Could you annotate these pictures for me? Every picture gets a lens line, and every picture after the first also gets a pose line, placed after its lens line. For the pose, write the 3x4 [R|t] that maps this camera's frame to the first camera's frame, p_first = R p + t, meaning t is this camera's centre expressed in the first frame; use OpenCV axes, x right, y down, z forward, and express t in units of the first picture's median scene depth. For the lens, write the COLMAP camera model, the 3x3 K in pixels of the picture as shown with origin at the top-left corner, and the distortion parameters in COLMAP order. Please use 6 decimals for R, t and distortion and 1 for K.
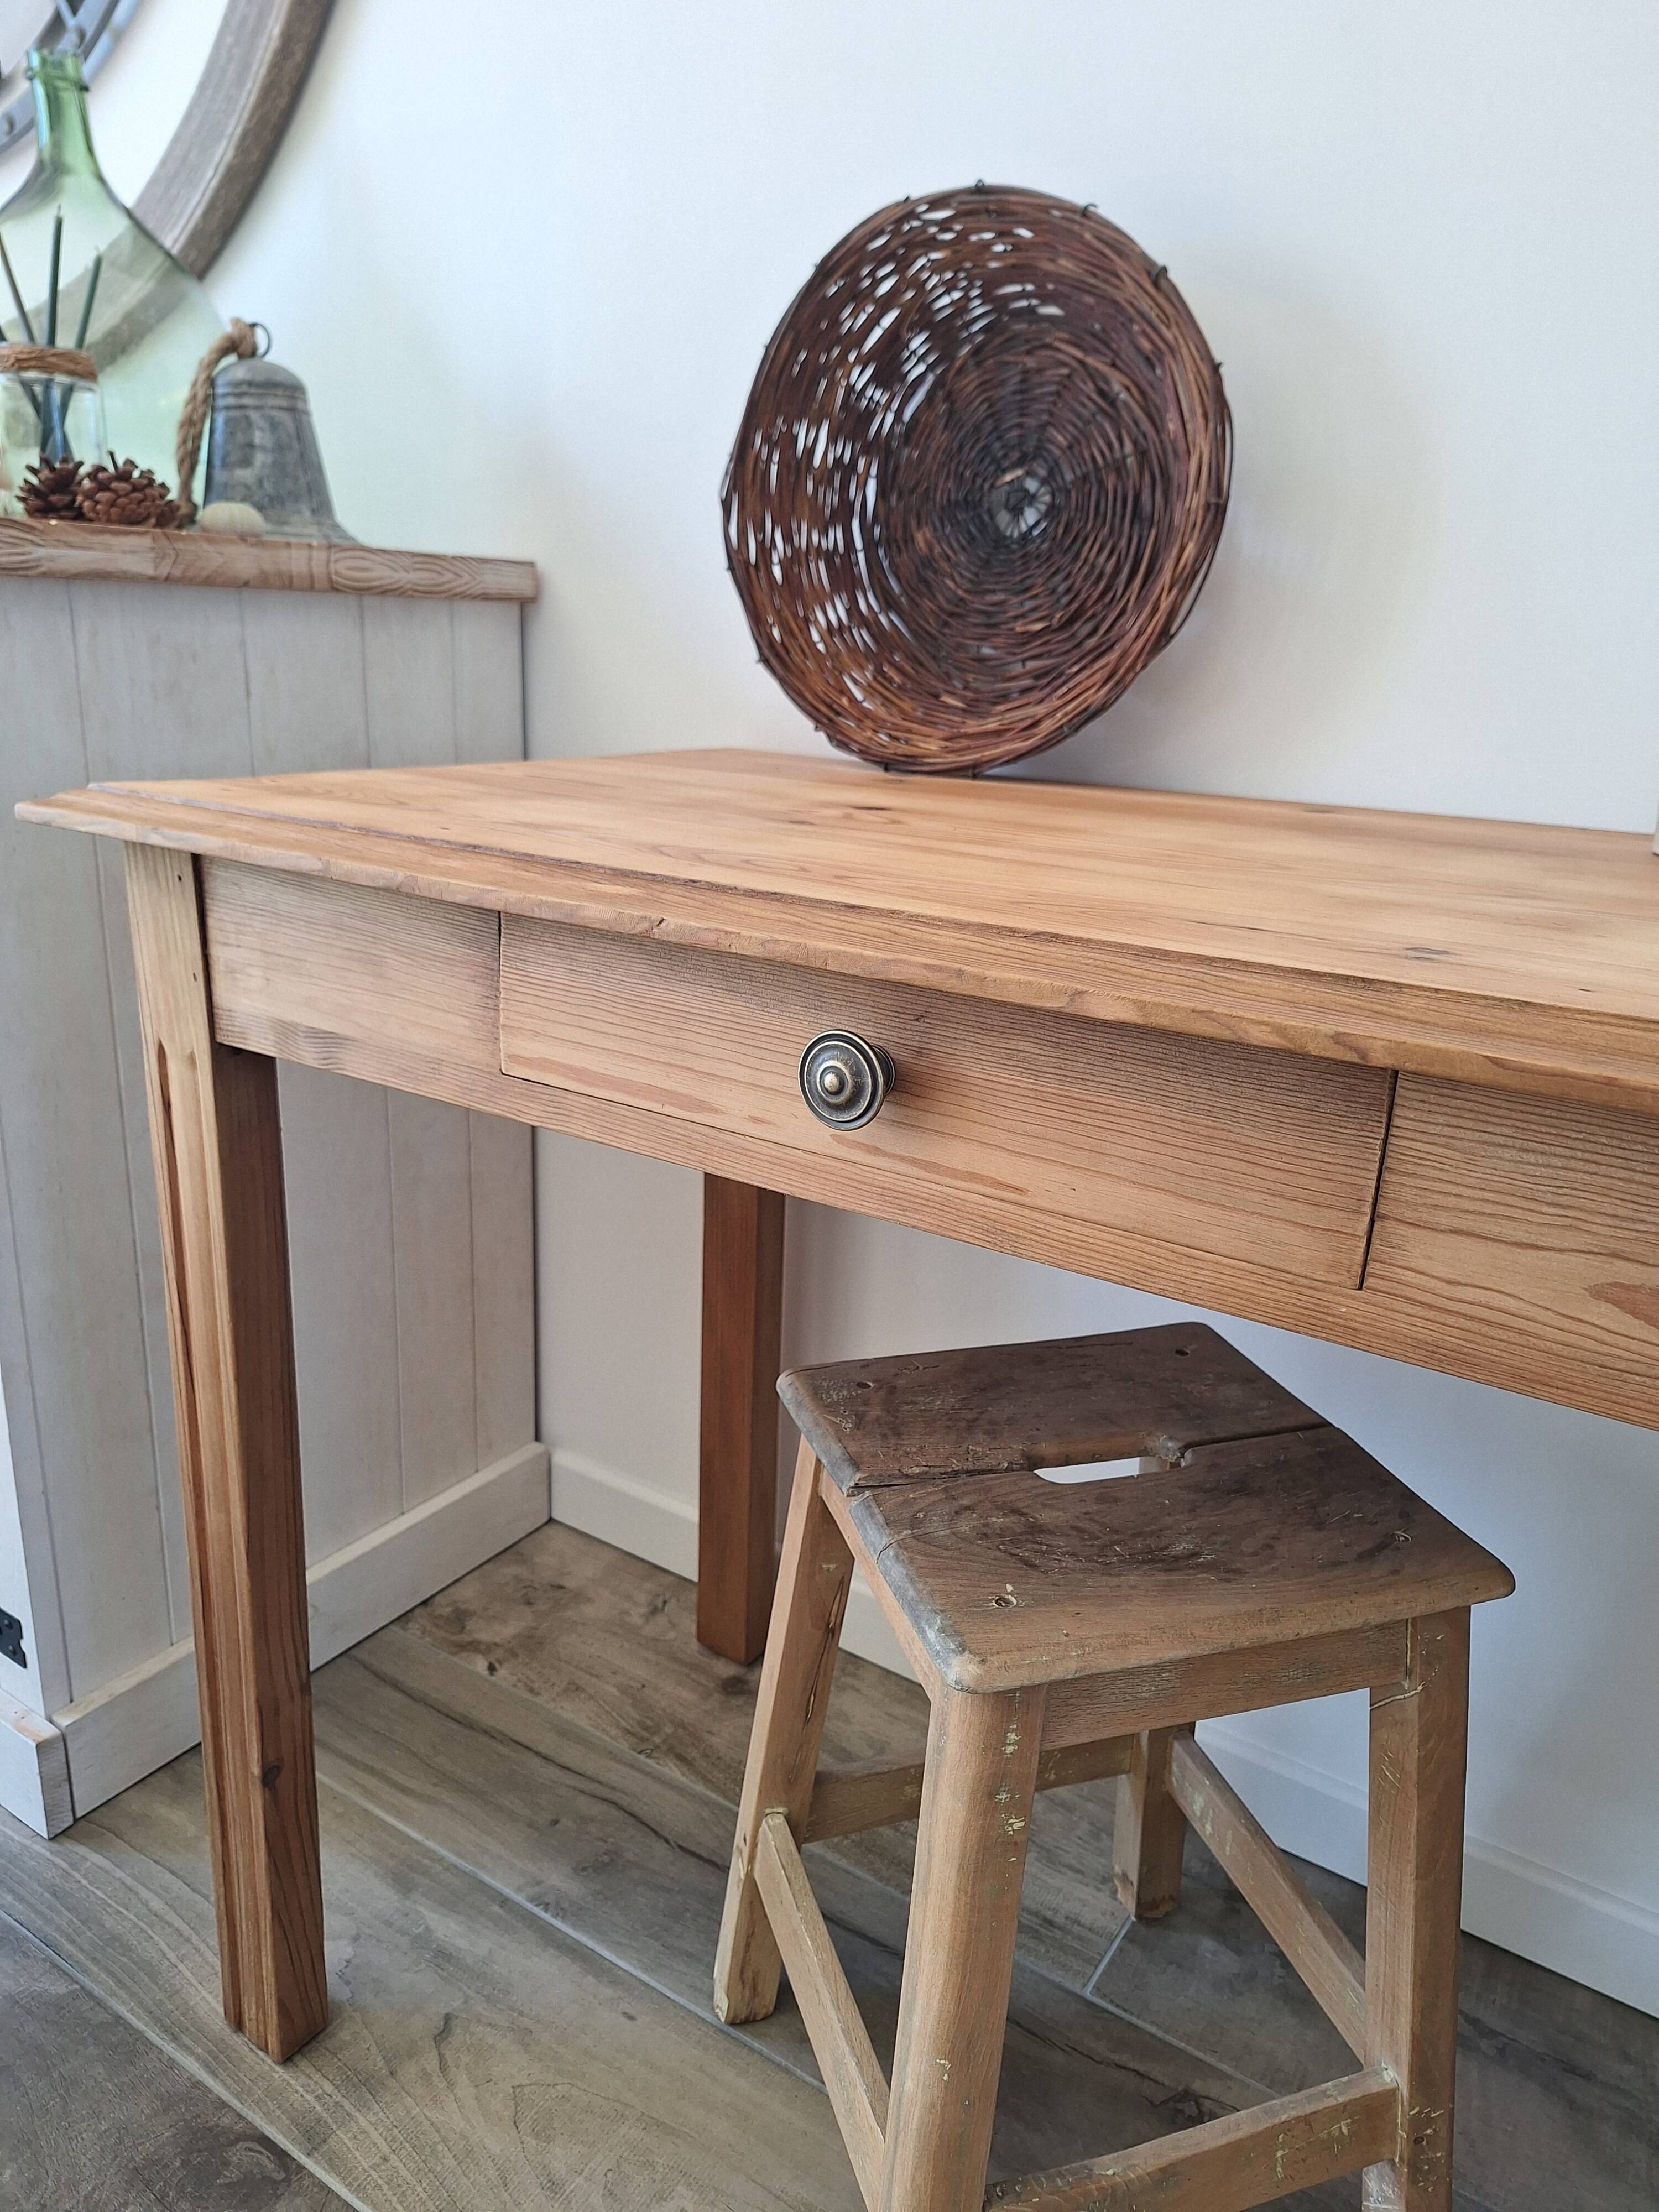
lens RADIAL K [[1560.4, 0, 817.9], [0, 1560.4, 1119.0], [0, 0, 1]] dist [0.054973, -0.060263]
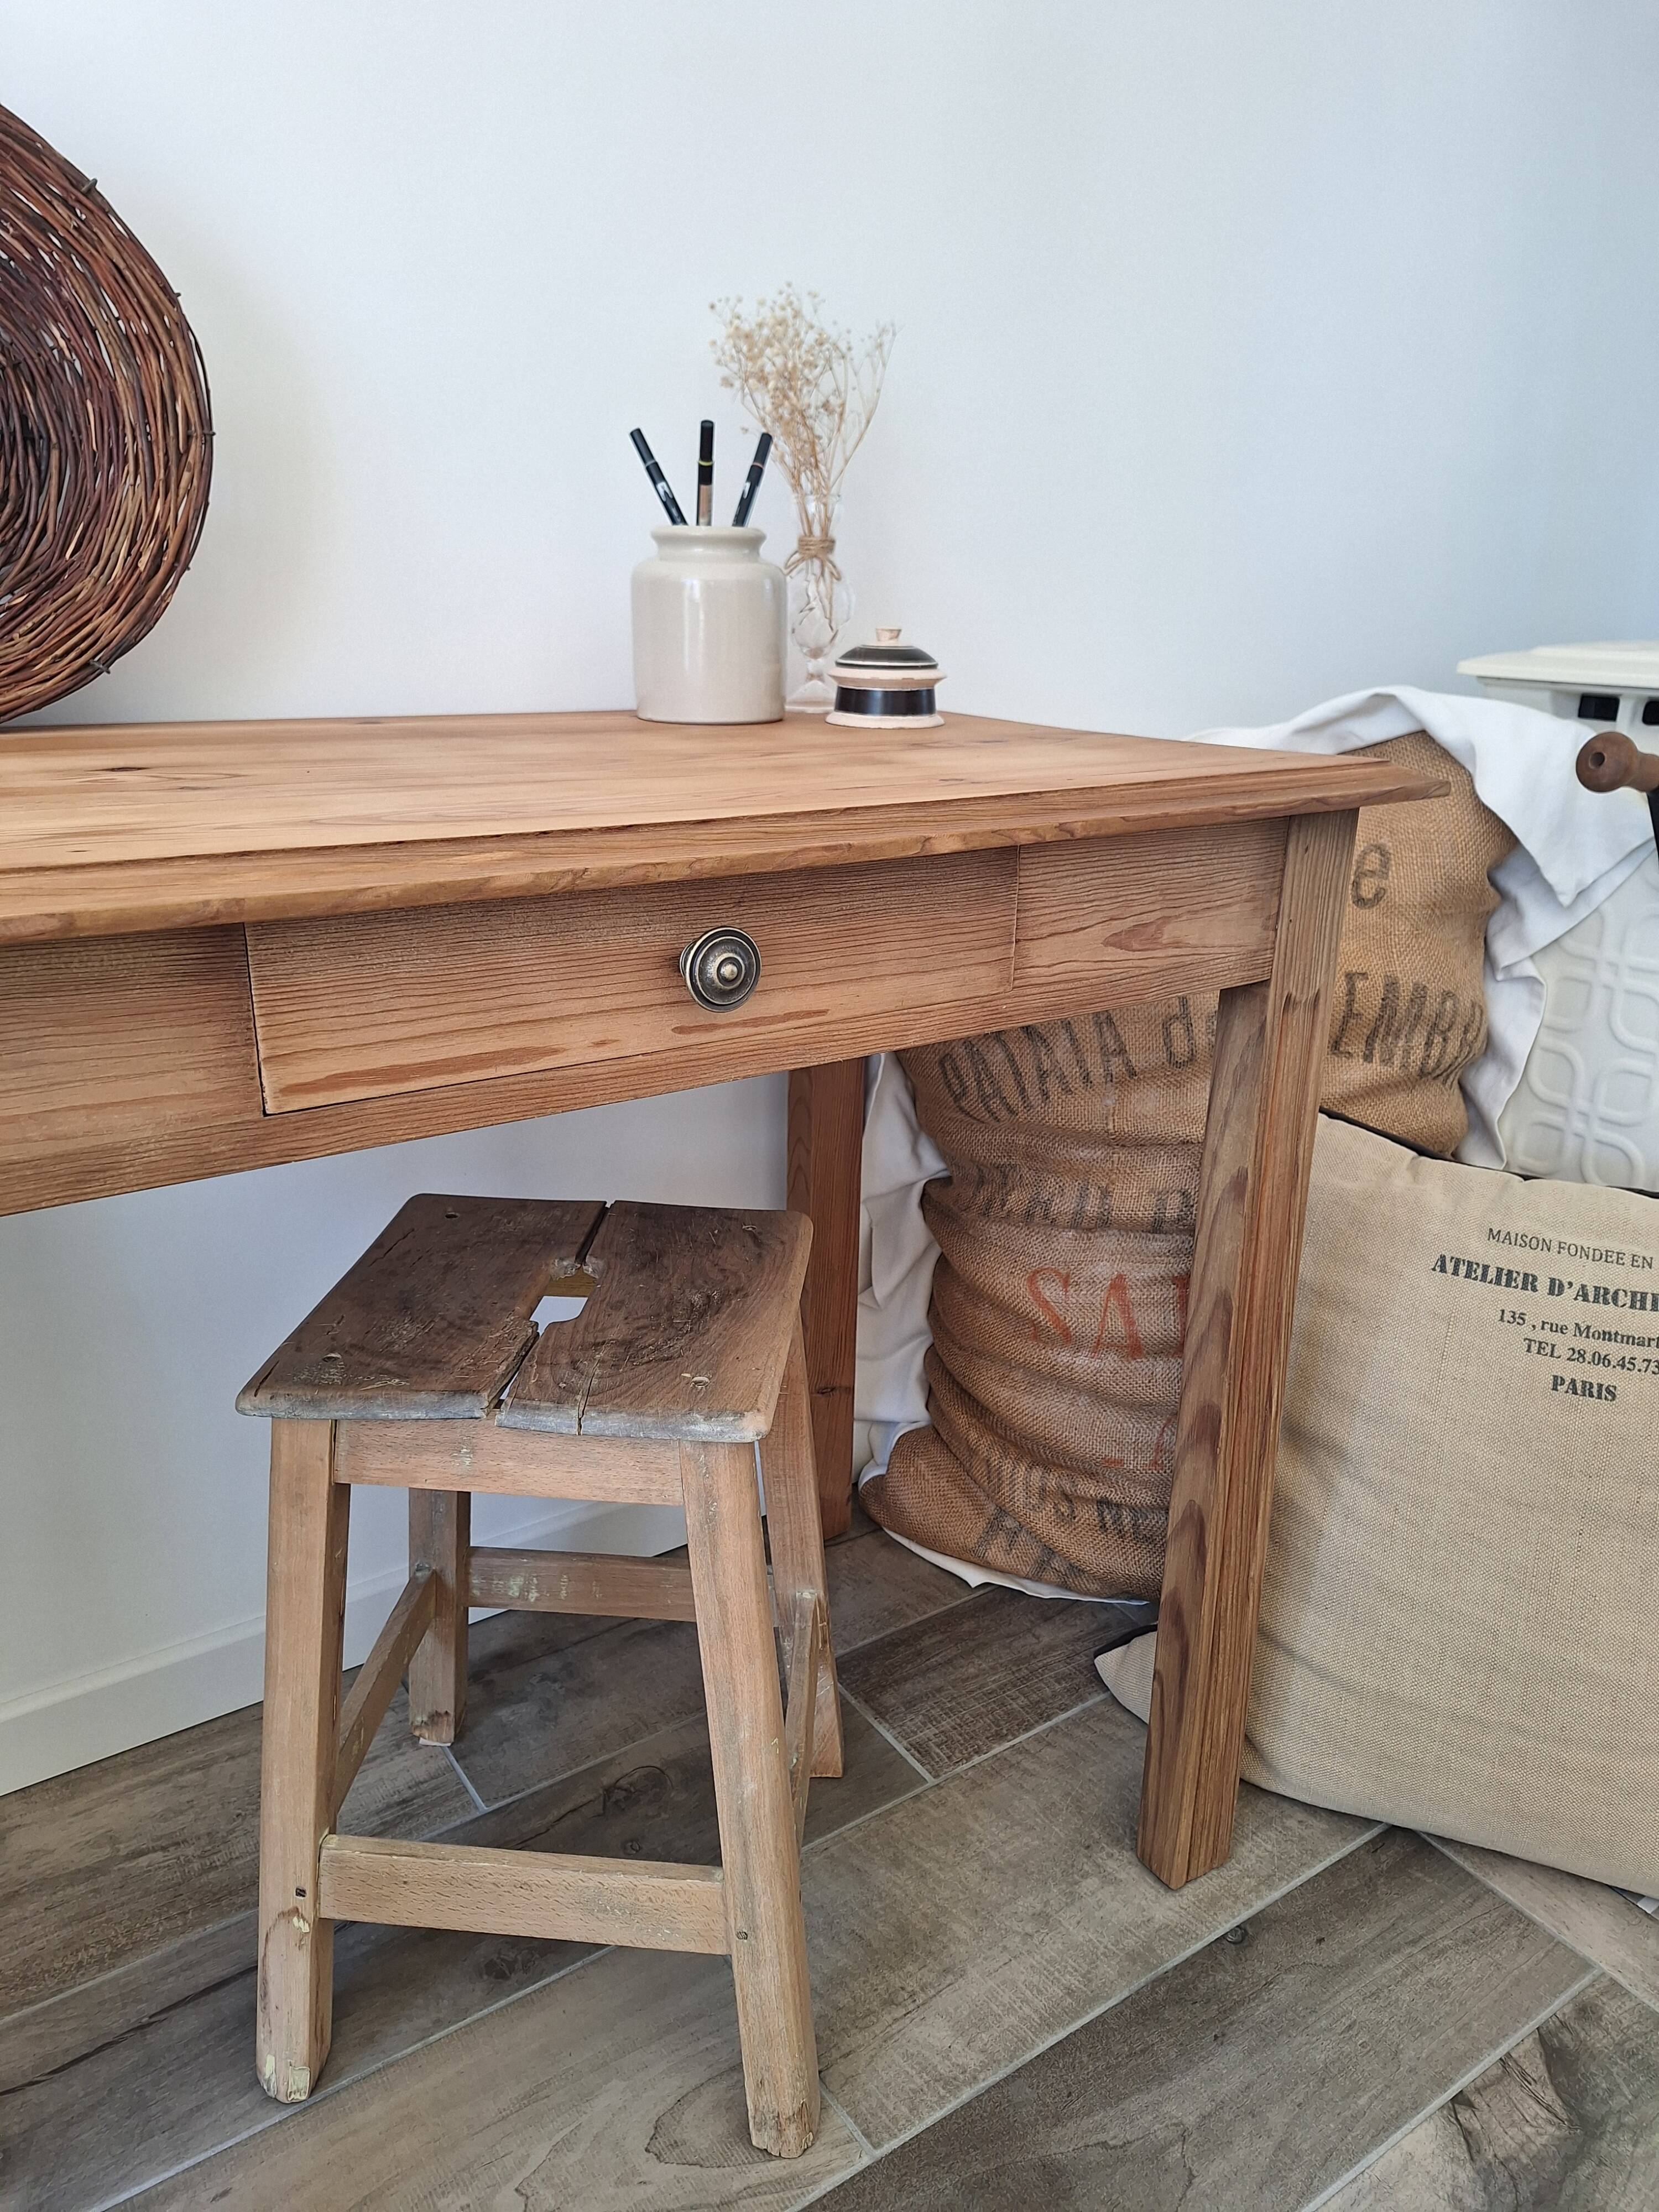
lens RADIAL K [[1560.4, 0, 831.3], [0, 1560.4, 1107.3], [0, 0, 1]] dist [0.054973, -0.060263]
pose [[0.370845, -0.329846, 0.868145, -0.560479], [0.277657, 0.931423, 0.235282, -0.101030], [-0.886217, 0.153793, 0.436998, 0.235340]]
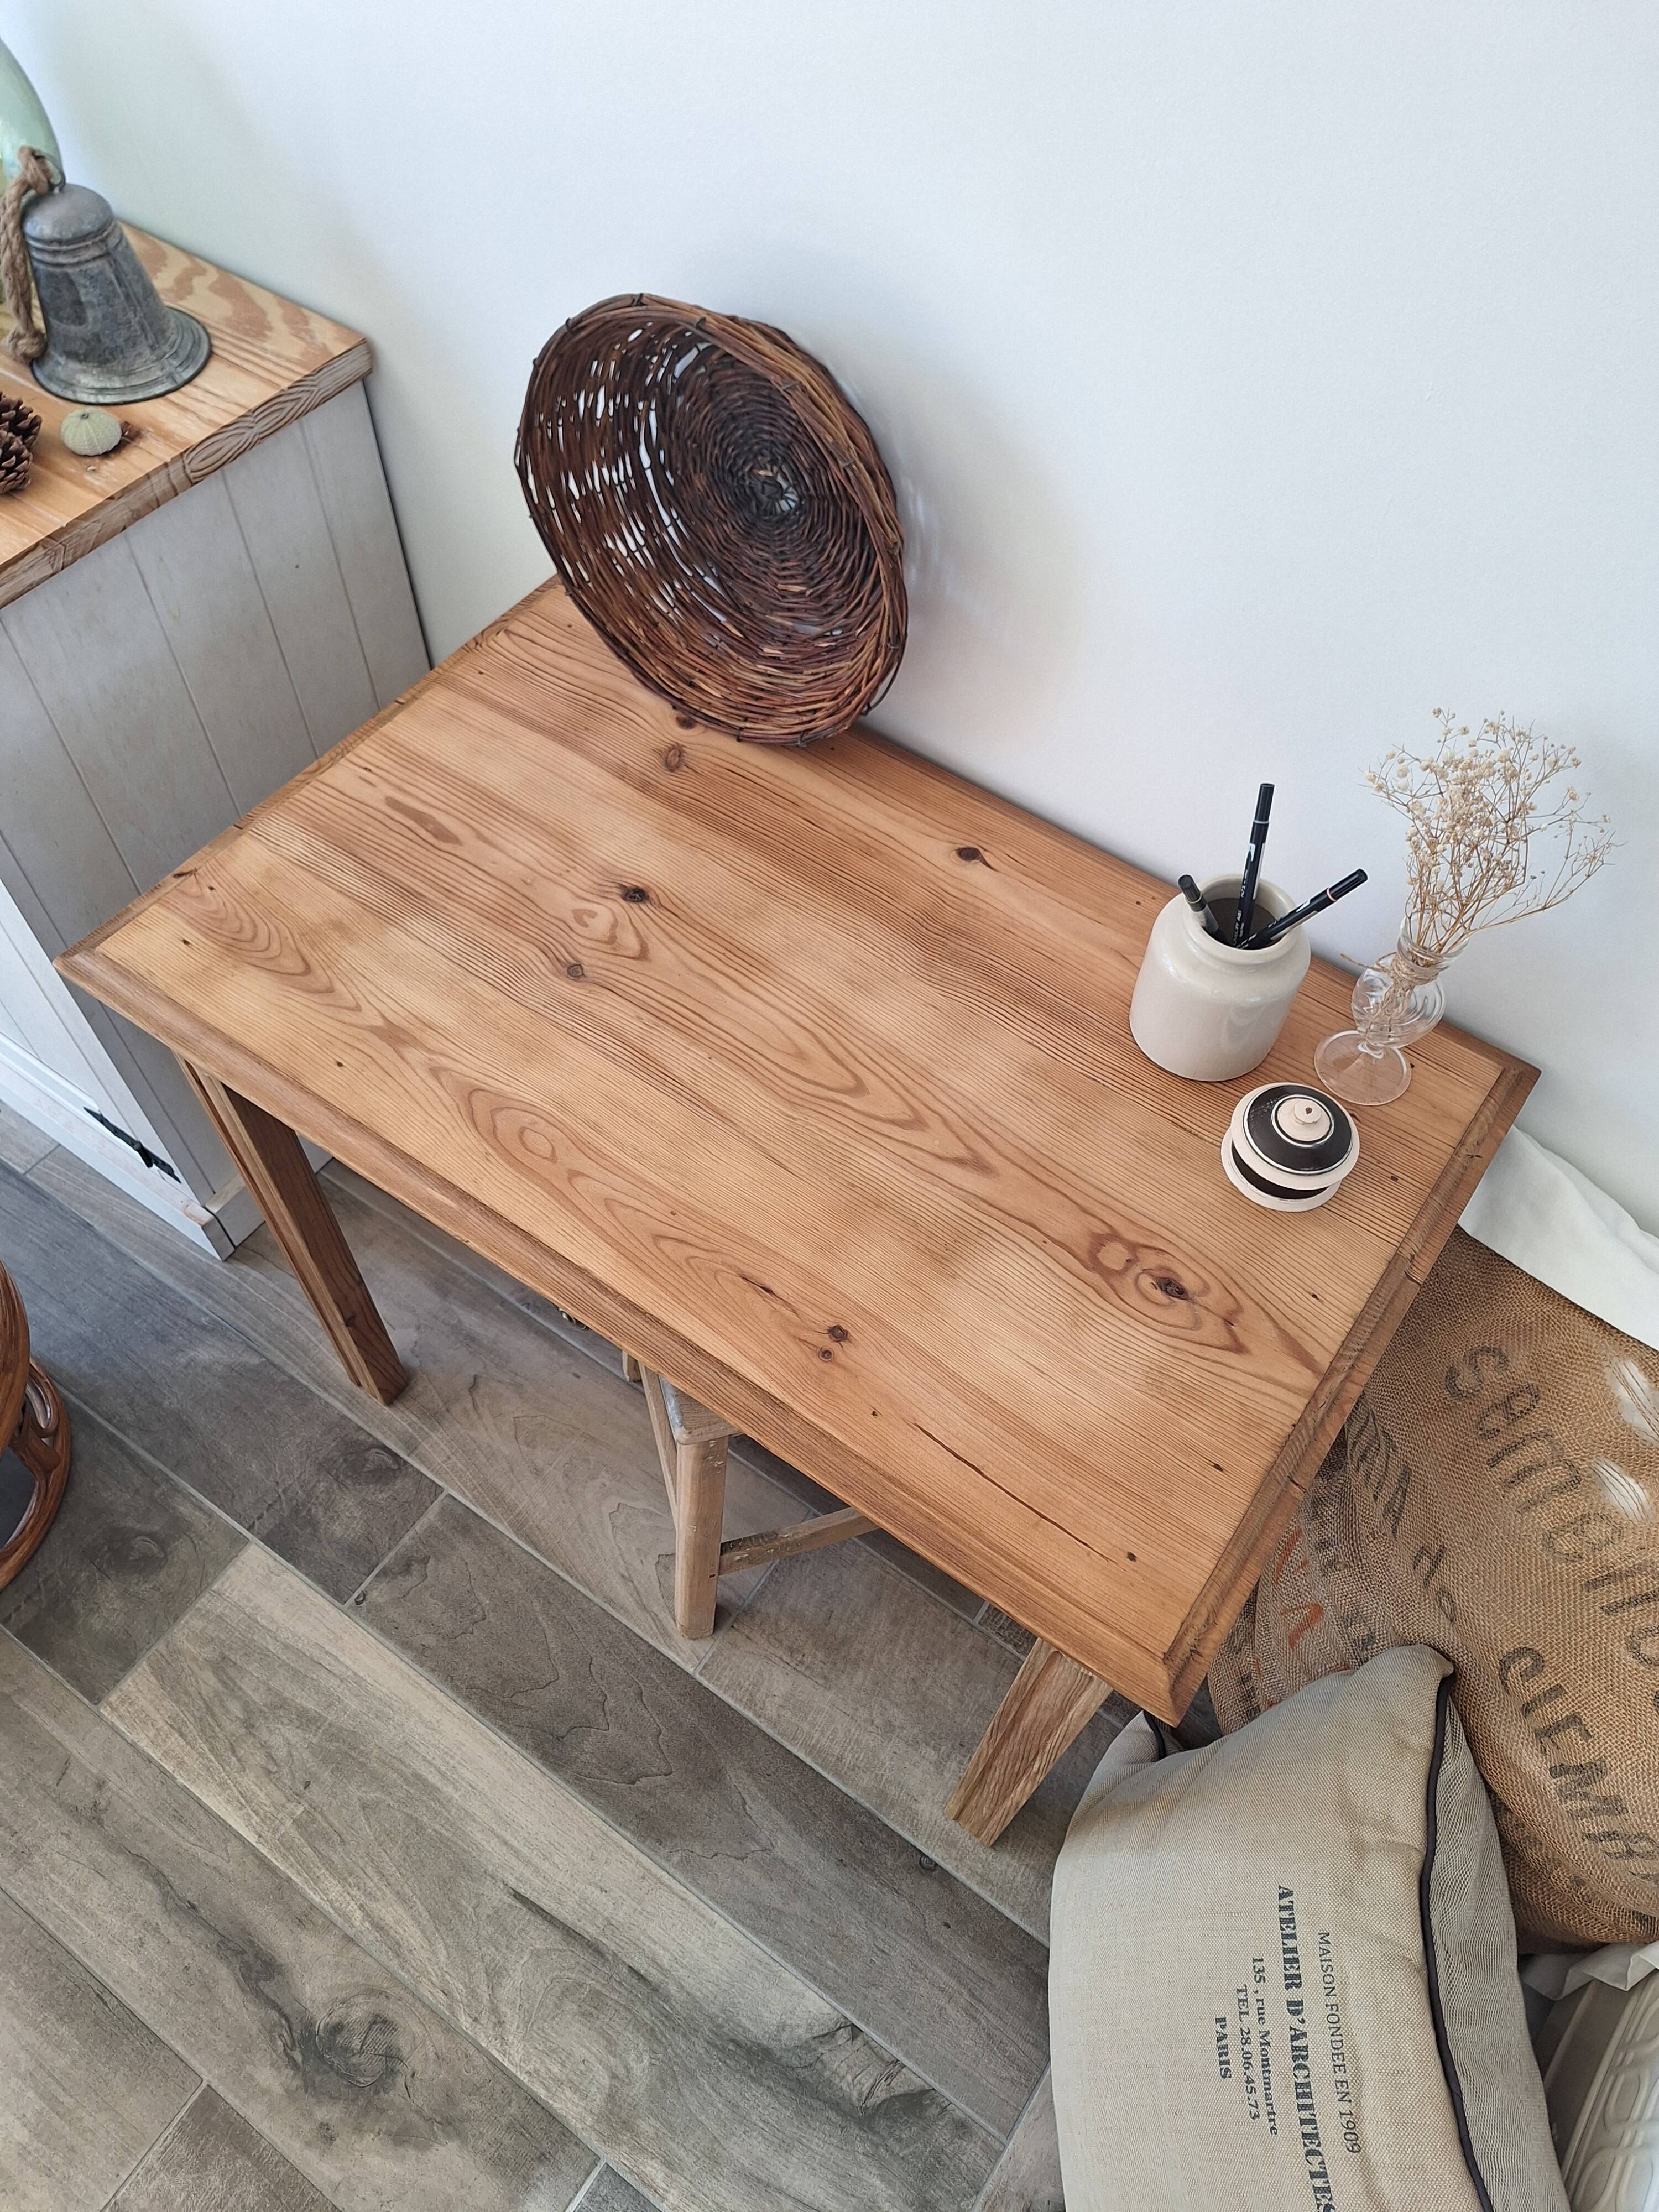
lens RADIAL K [[1560.4, 0, 830.1], [0, 1560.4, 1138.5], [0, 0, 1]] dist [0.054973, -0.060263]
pose [[0.999698, 0.013376, -0.020619, 0.206144], [0.002899, 0.768889, 0.639376, -0.791294], [0.024406, -0.639242, 0.768618, -0.191977]]
